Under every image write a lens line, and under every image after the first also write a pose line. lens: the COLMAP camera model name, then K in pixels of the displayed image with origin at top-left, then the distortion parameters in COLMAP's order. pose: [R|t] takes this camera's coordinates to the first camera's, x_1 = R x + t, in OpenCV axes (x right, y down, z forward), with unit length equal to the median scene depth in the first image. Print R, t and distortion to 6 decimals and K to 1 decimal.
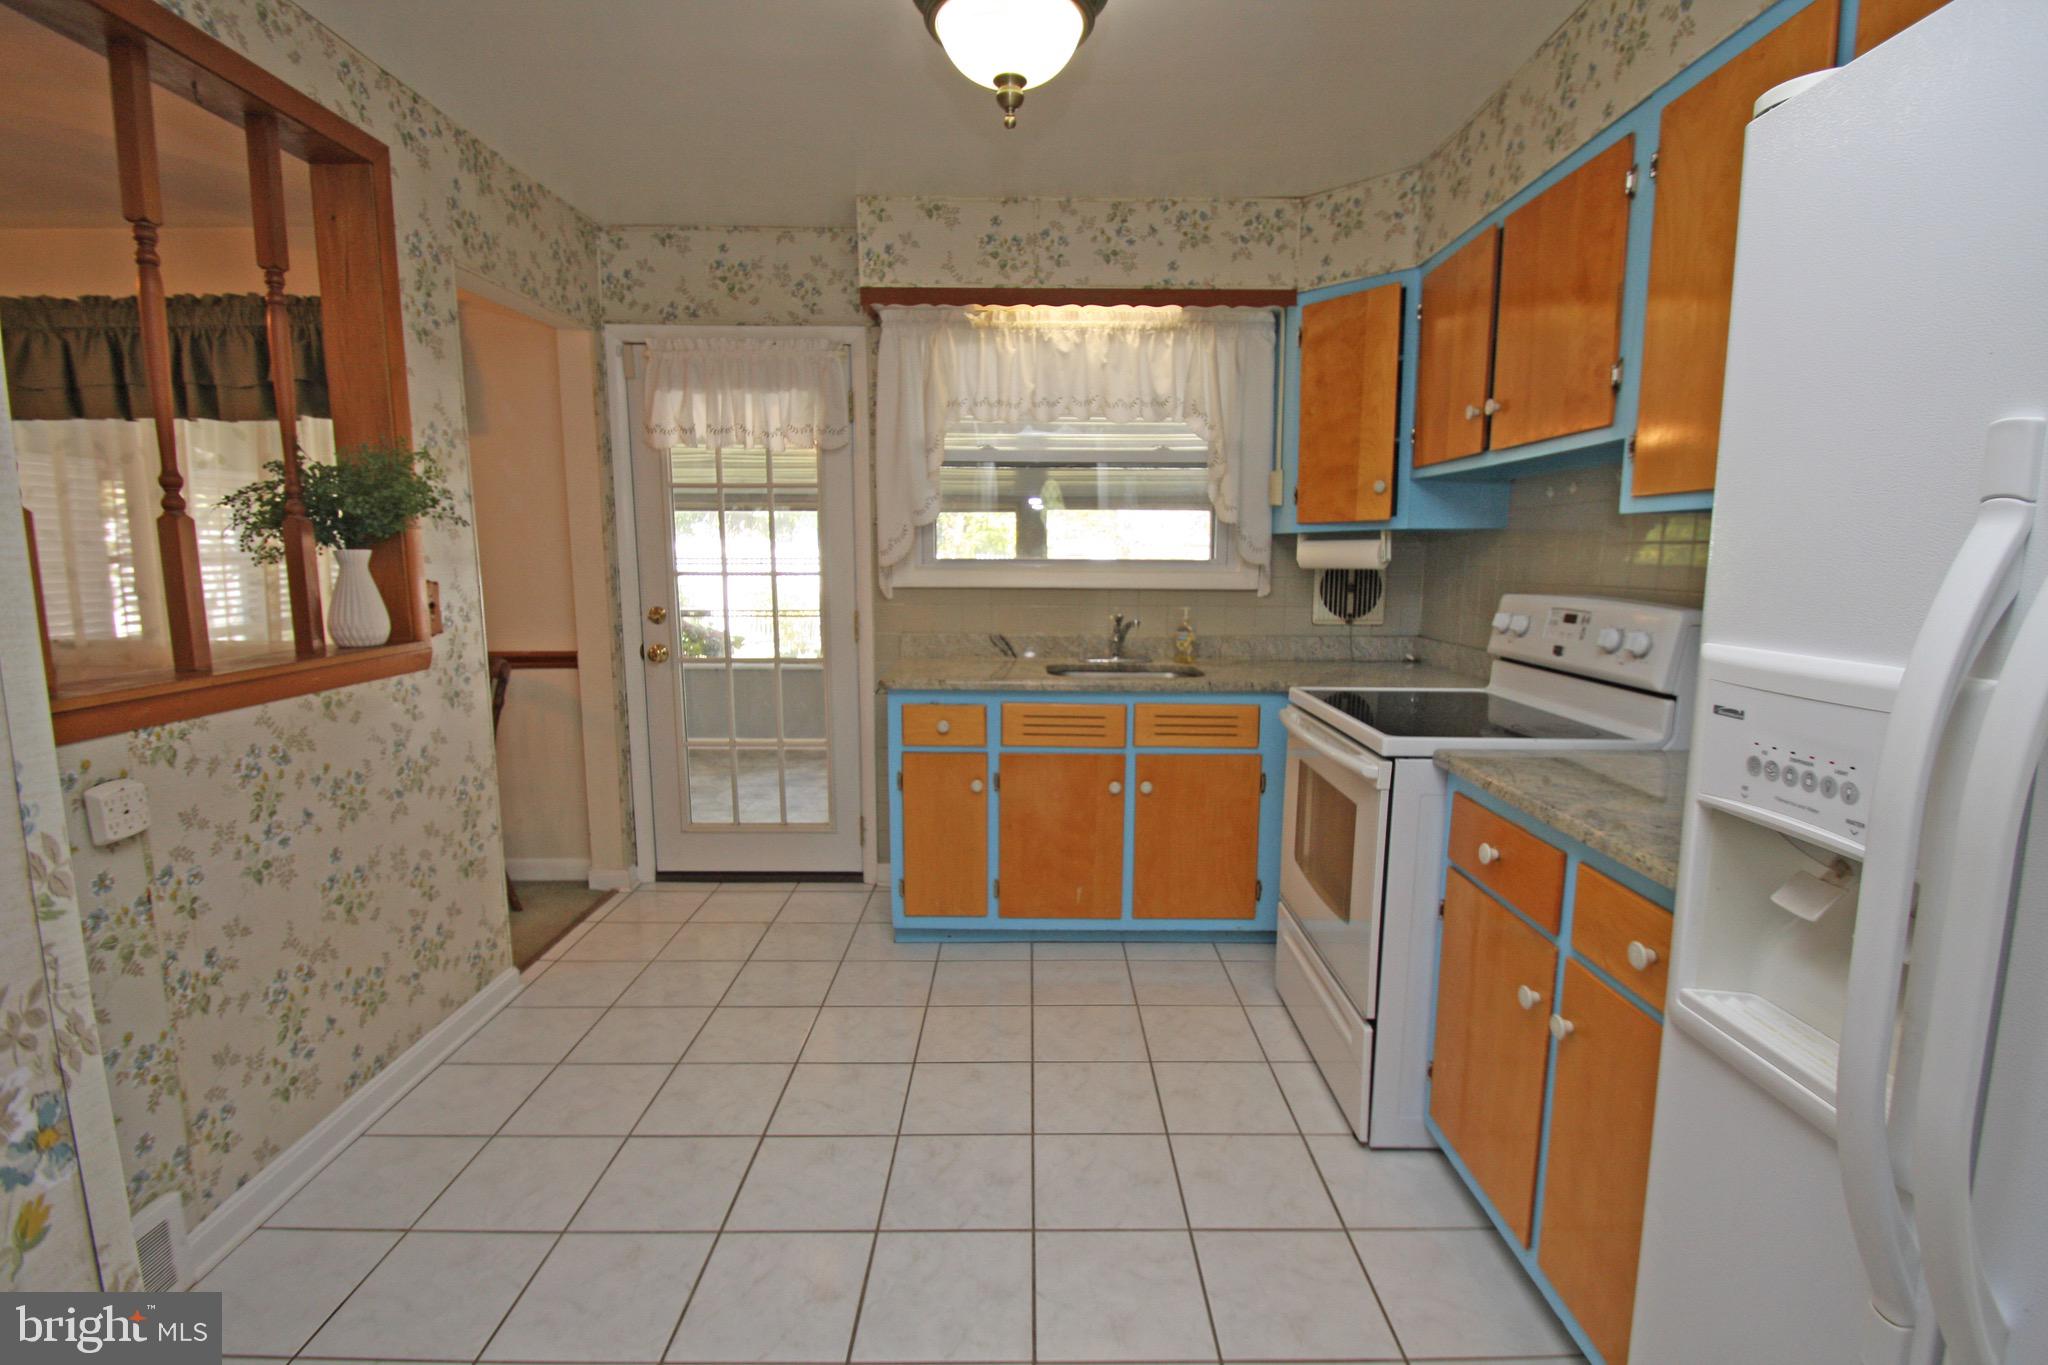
lens RADIAL K [[951.6, 0, 1029.1], [0, 951.6, 694.3], [0, 0, 1]] dist [0.003215, -0.012132]
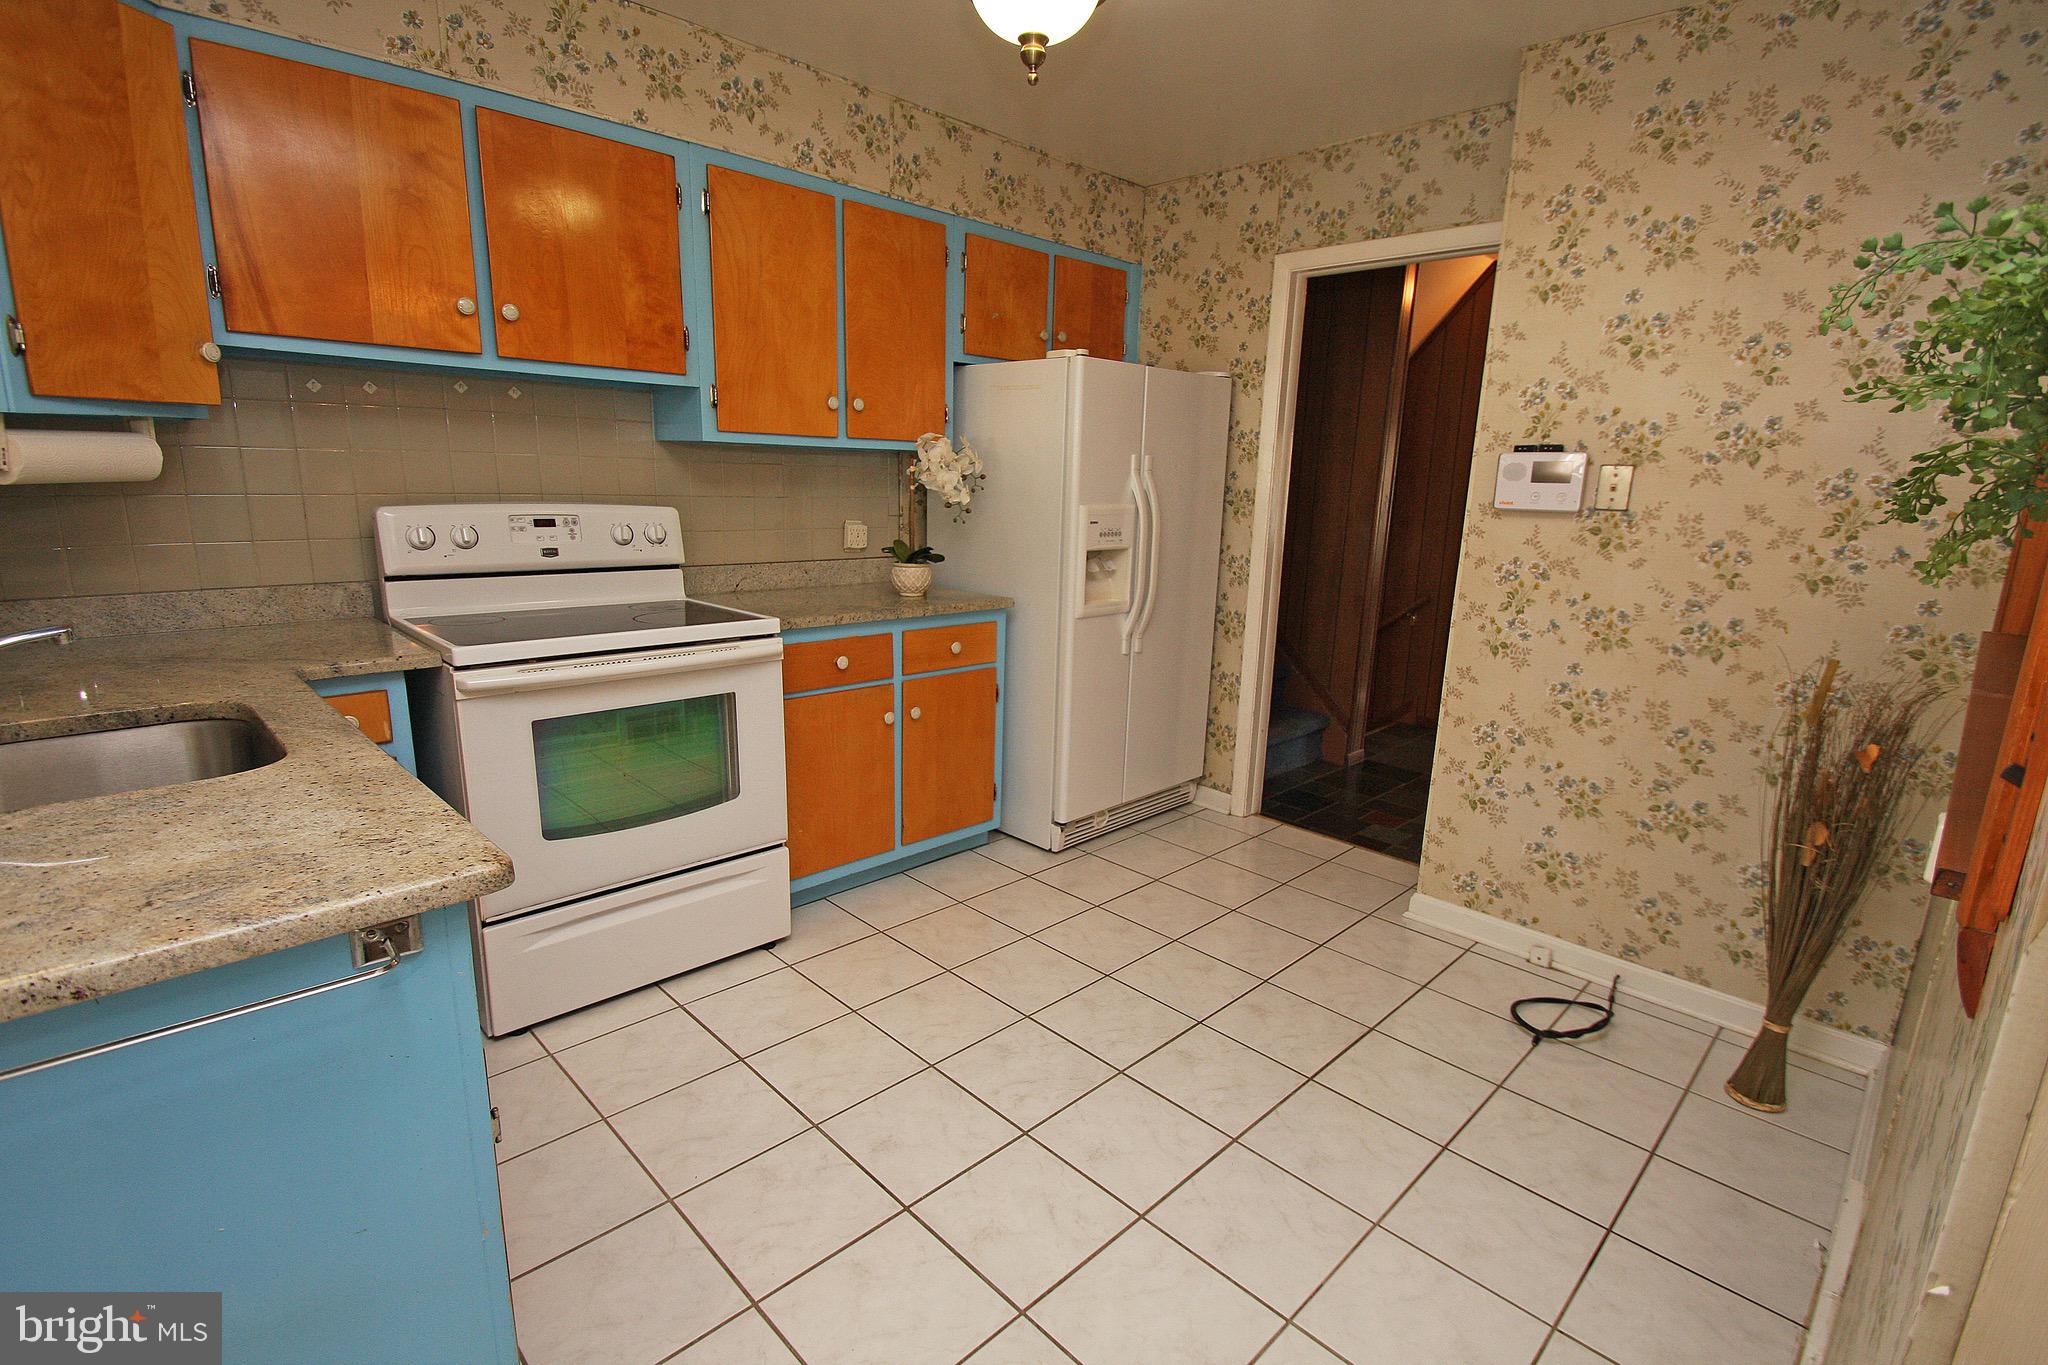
lens RADIAL K [[950.0, 0, 1030.9], [0, 950.0, 699.4], [0, 0, 1]] dist [-0.002001, -0.009135]
pose [[-0.705637, -0.184675, 0.684084, -0.484022], [0.074082, 0.940920, 0.330426, -0.158850], [-0.704690, 0.283840, -0.650267, 1.040727]]
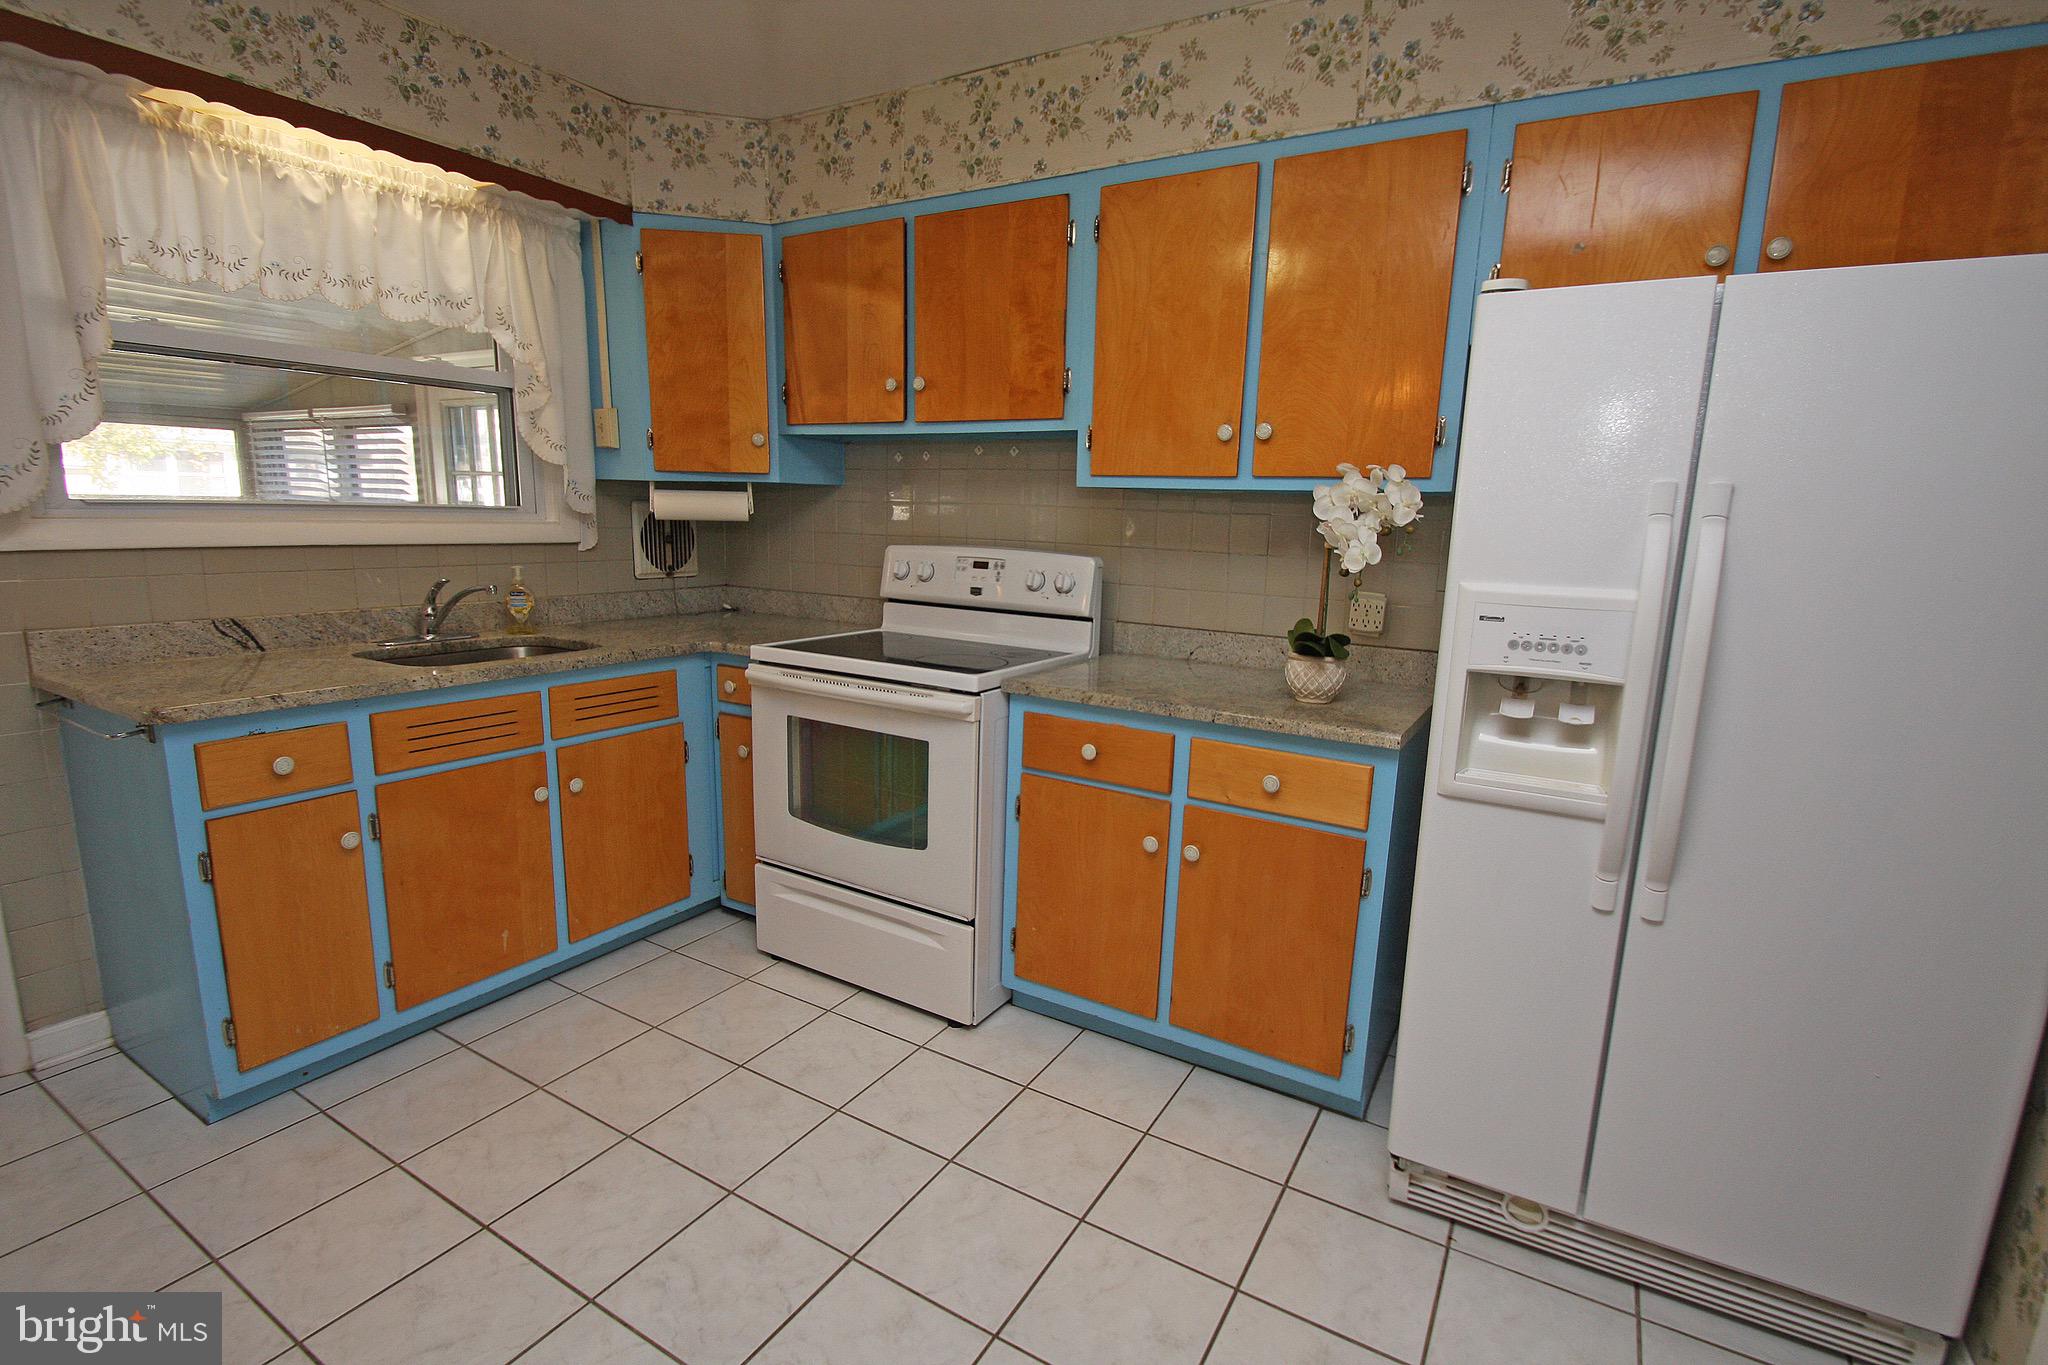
lens RADIAL K [[951.6, 0, 1036.8], [0, 951.6, 698.4], [0, 0, 1]] dist [0.003215, -0.012132]
pose [[0.505992, -0.156003, 0.848313, -0.365724], [0.098557, 0.987523, 0.122817, -0.039655], [-0.856889, 0.021463, 0.515054, 0.221075]]
